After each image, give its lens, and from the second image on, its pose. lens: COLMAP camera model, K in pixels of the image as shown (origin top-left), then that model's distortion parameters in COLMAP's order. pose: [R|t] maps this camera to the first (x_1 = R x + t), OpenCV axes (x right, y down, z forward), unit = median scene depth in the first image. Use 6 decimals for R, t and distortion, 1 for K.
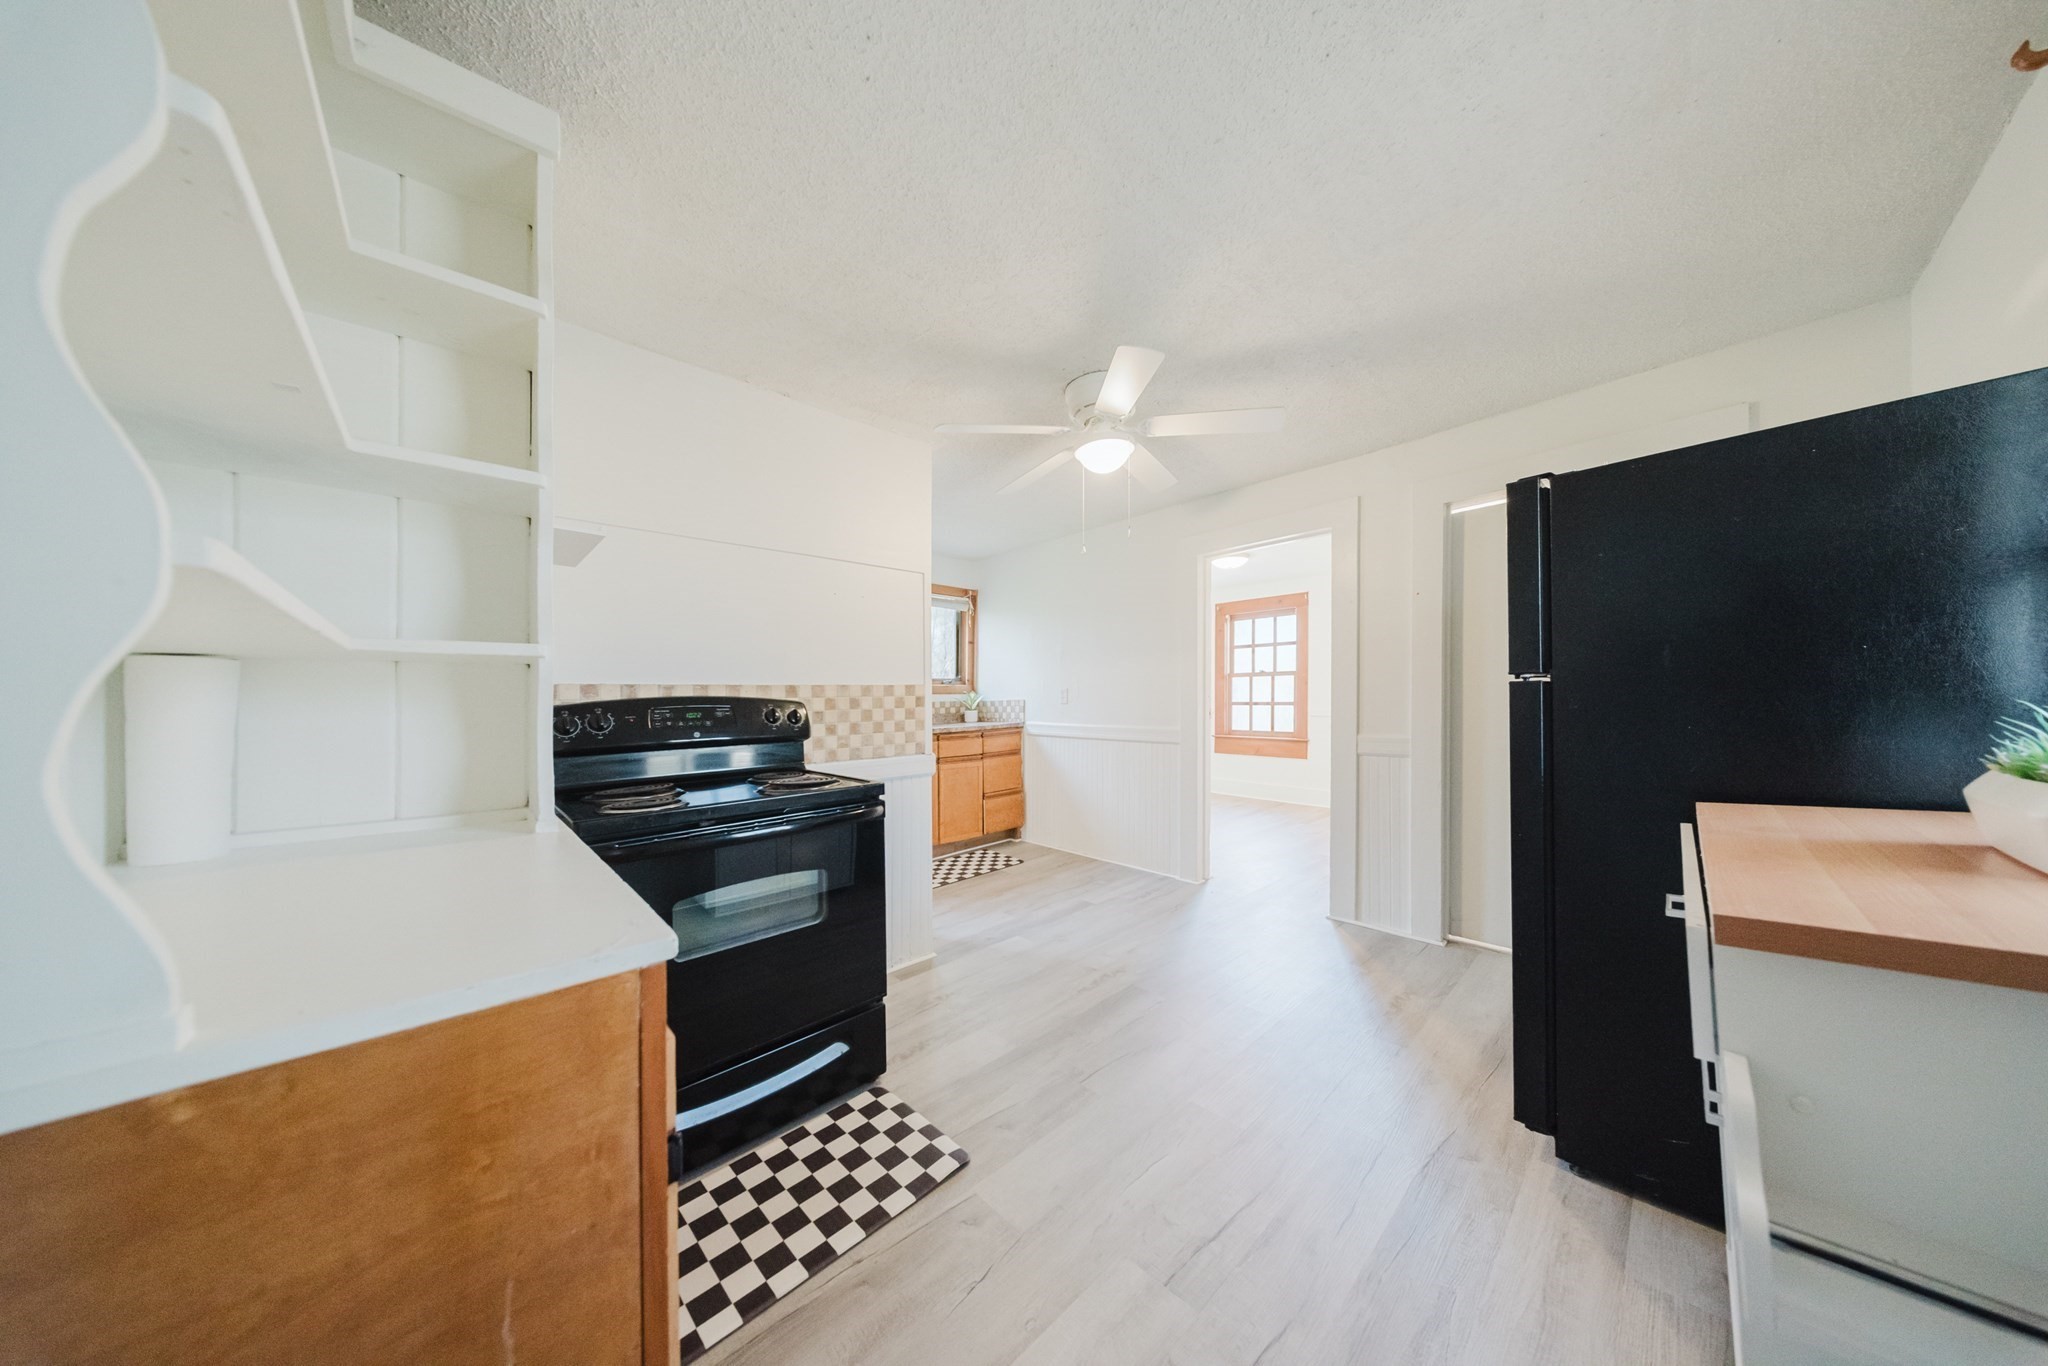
lens RADIAL K [[614.6, 0, 1048.1], [0, 614.6, 689.7], [0, 0, 1]] dist [-0.000021, -0.000004]
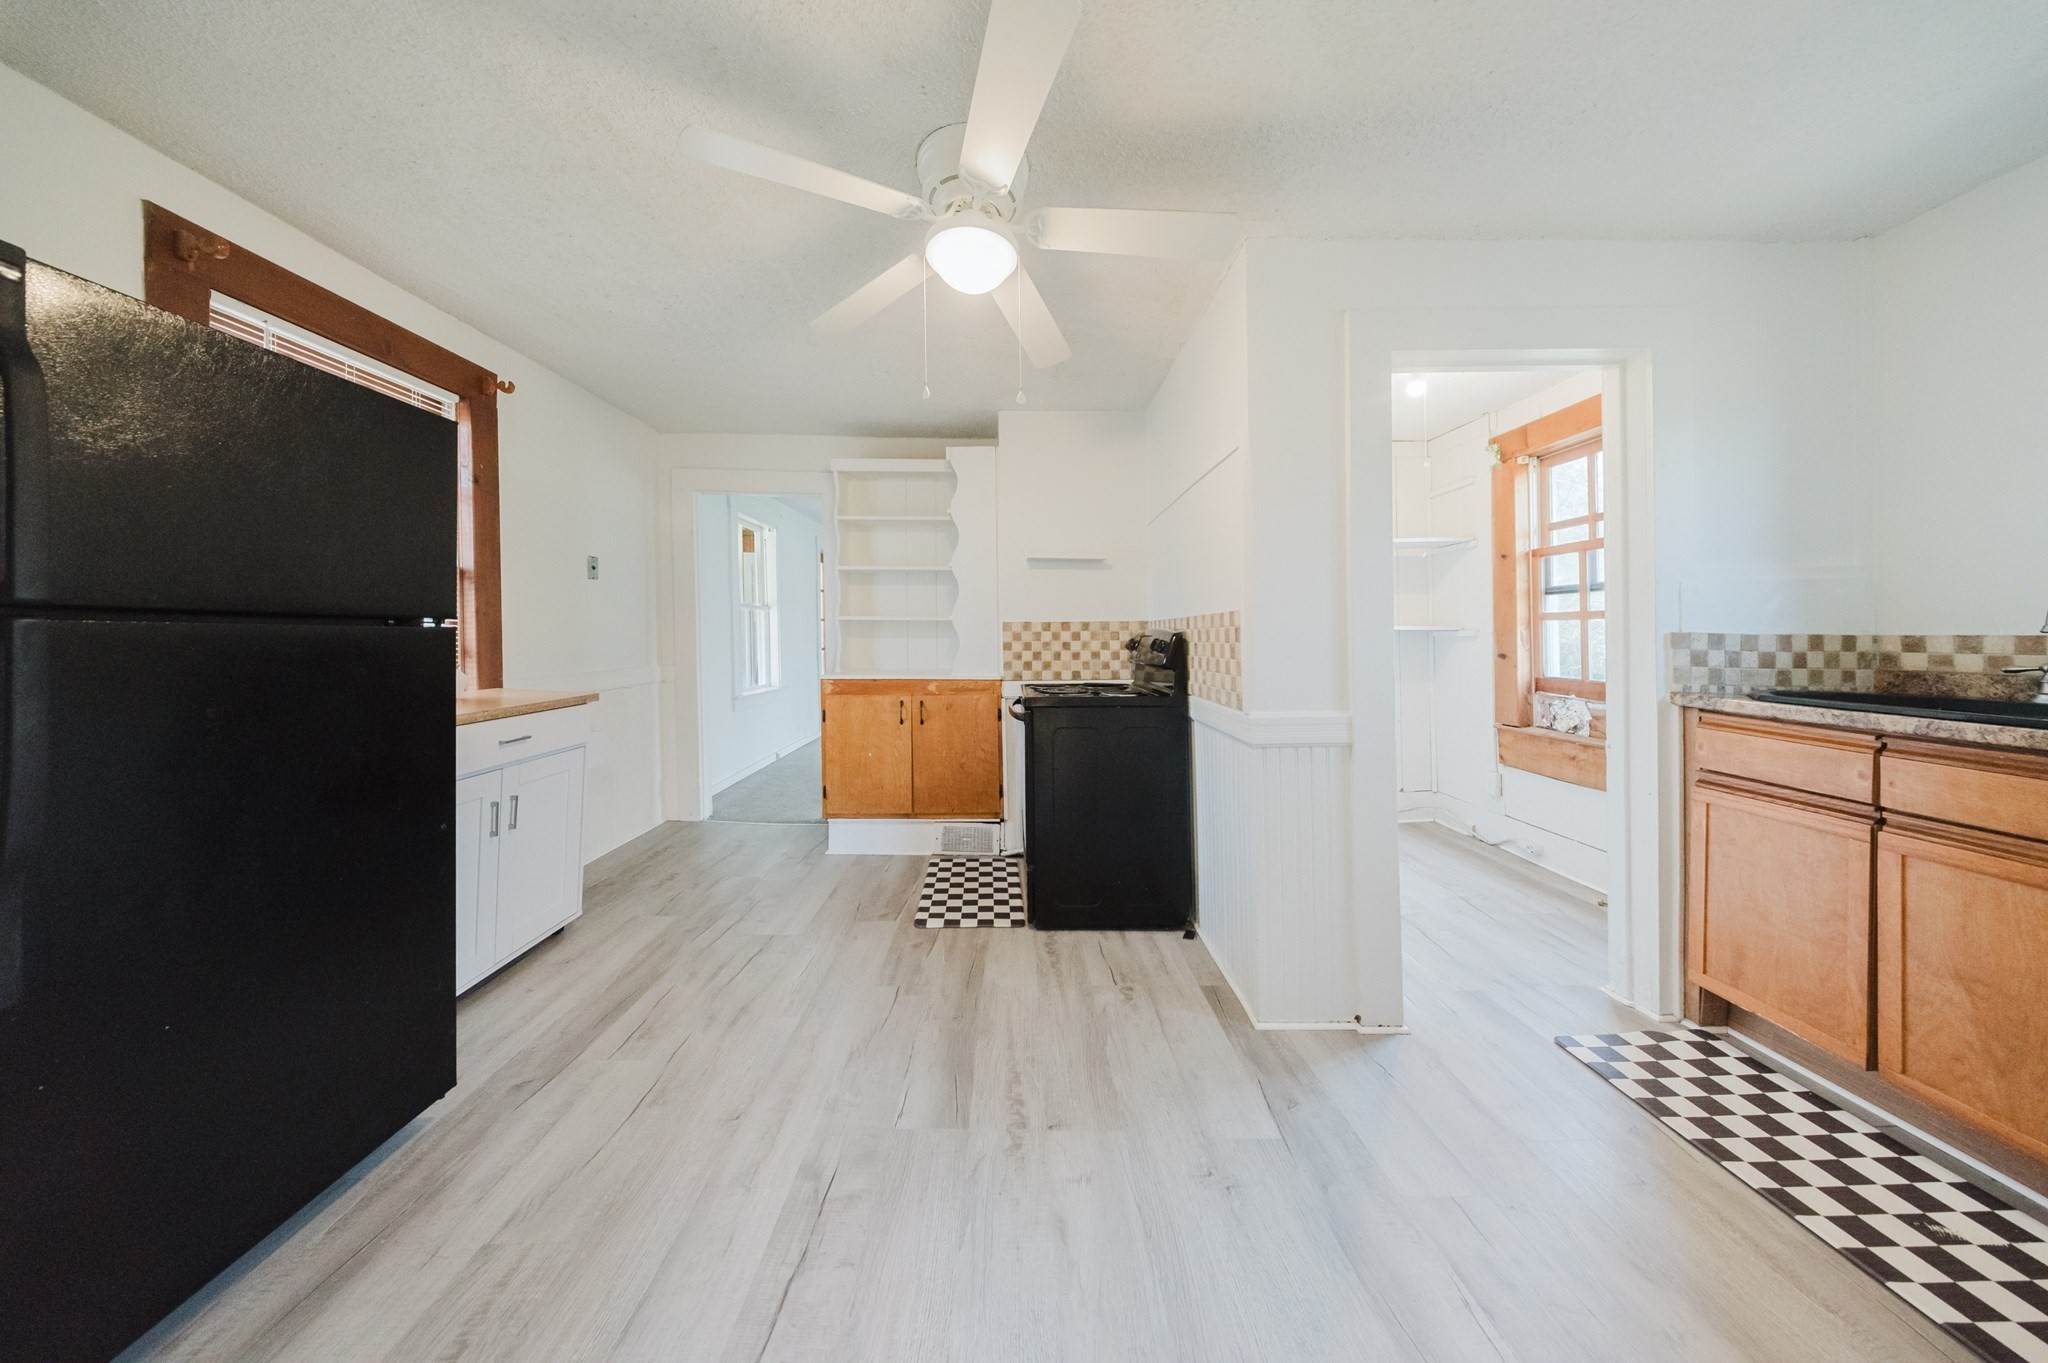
lens RADIAL K [[617.7, 0, 1018.7], [0, 617.7, 637.8], [0, 0, 1]] dist [-0.007214, -0.000096]
pose [[-0.690139, 0.019094, -0.723425, 0.678597], [0.017756, 0.999798, 0.009449, 0.009432], [0.723459, -0.006325, -0.690338, 1.889504]]
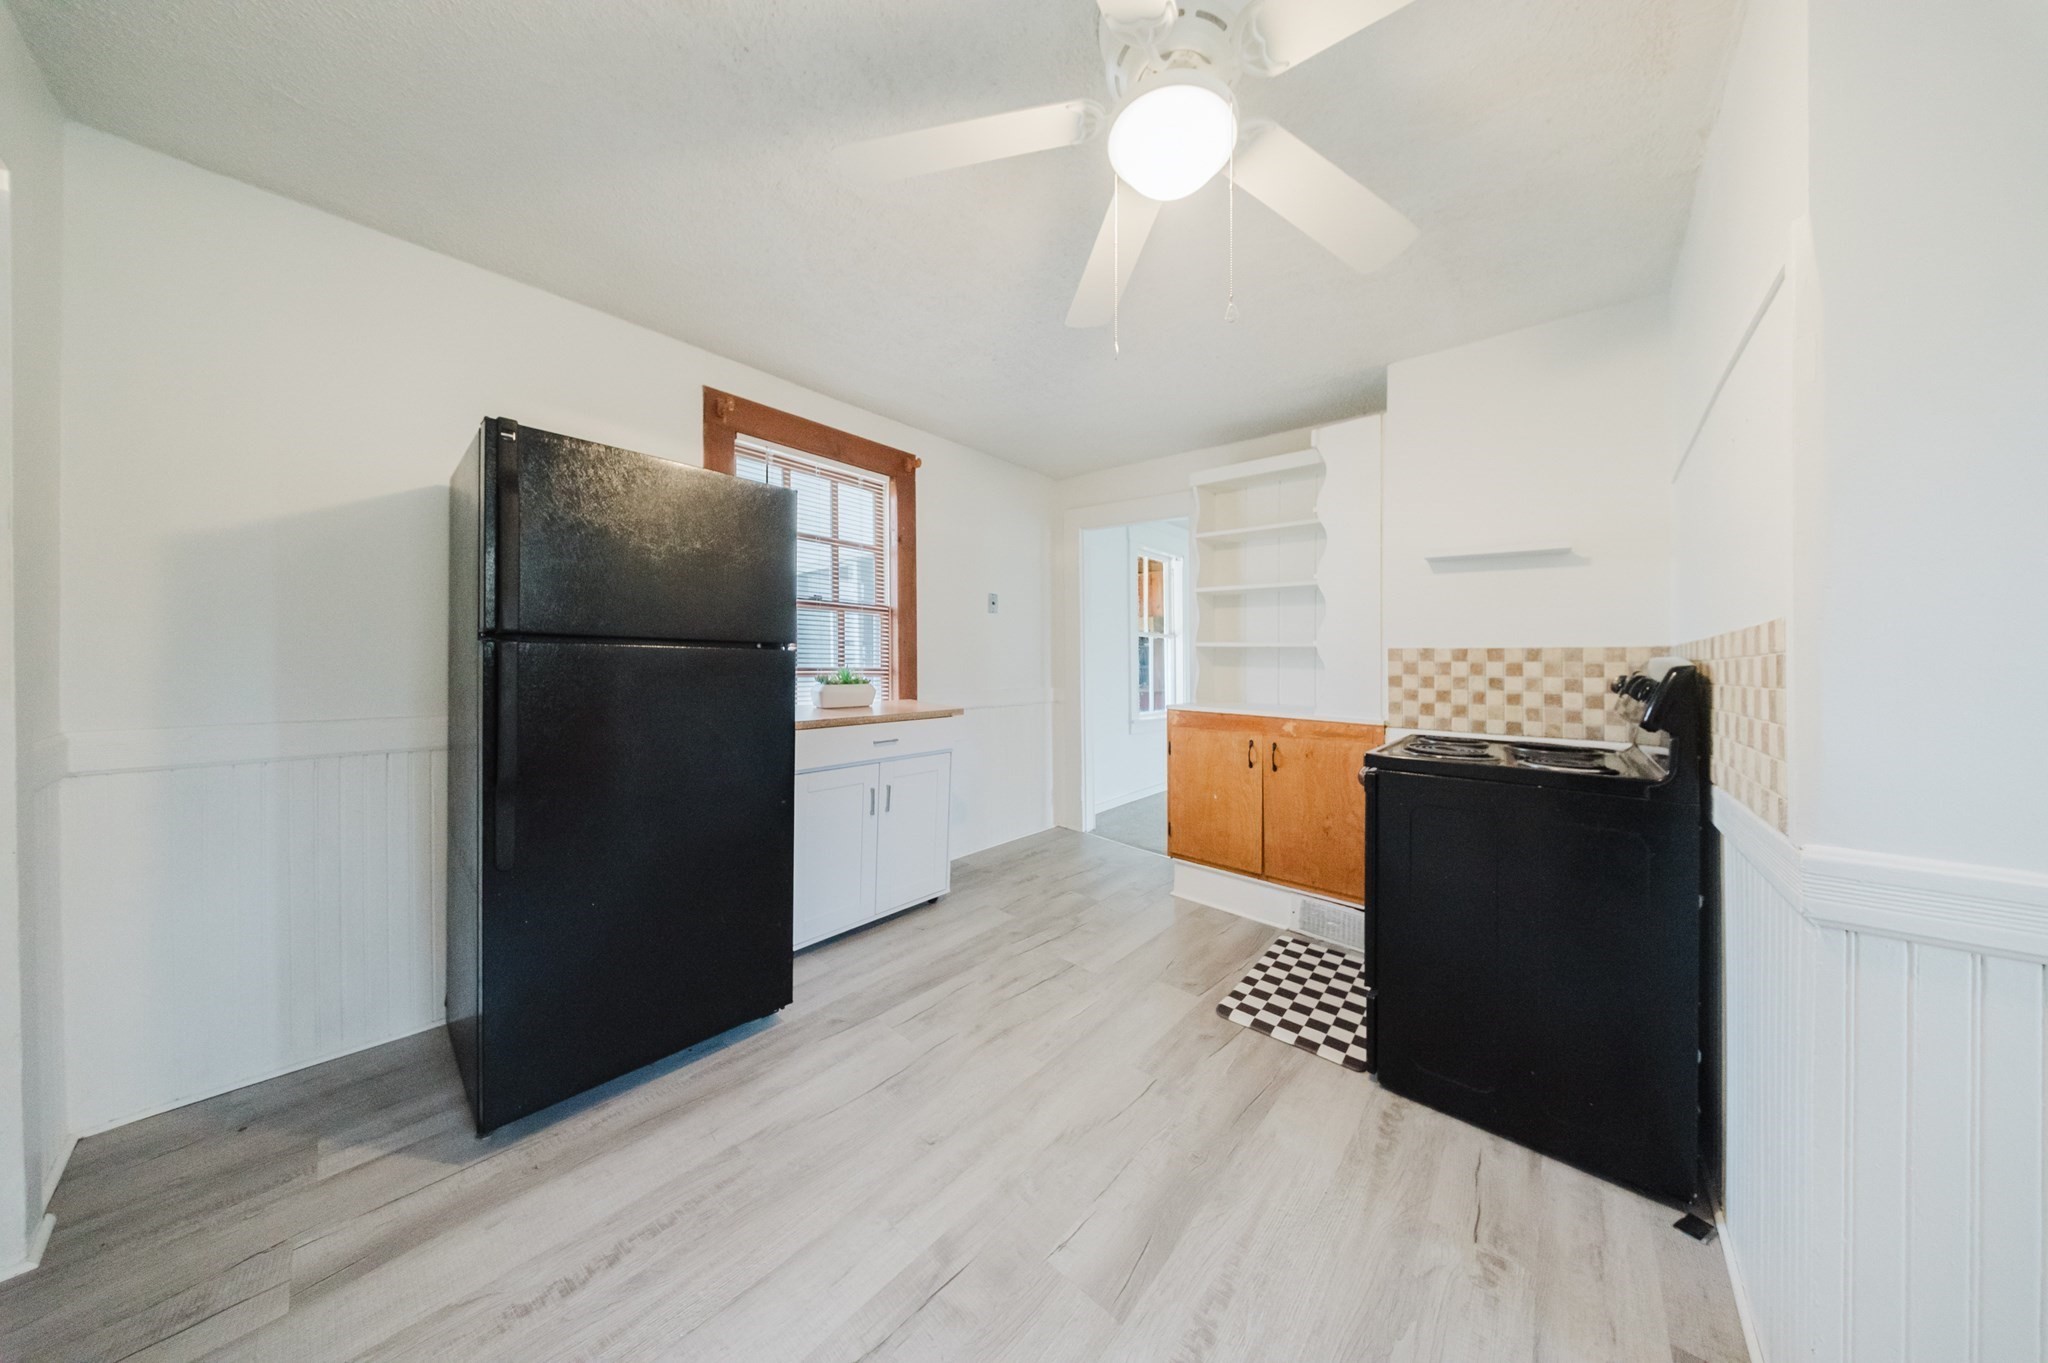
lens RADIAL K [[603.7, 0, 1036.2], [0, 603.7, 668.7], [0, 0, 1]] dist [0.008425, -0.005996]
pose [[-0.996130, 0.000794, -0.087894, 0.307298], [0.000320, 0.999985, 0.005411, 0.015940], [0.087897, 0.005362, -0.996115, 1.859311]]
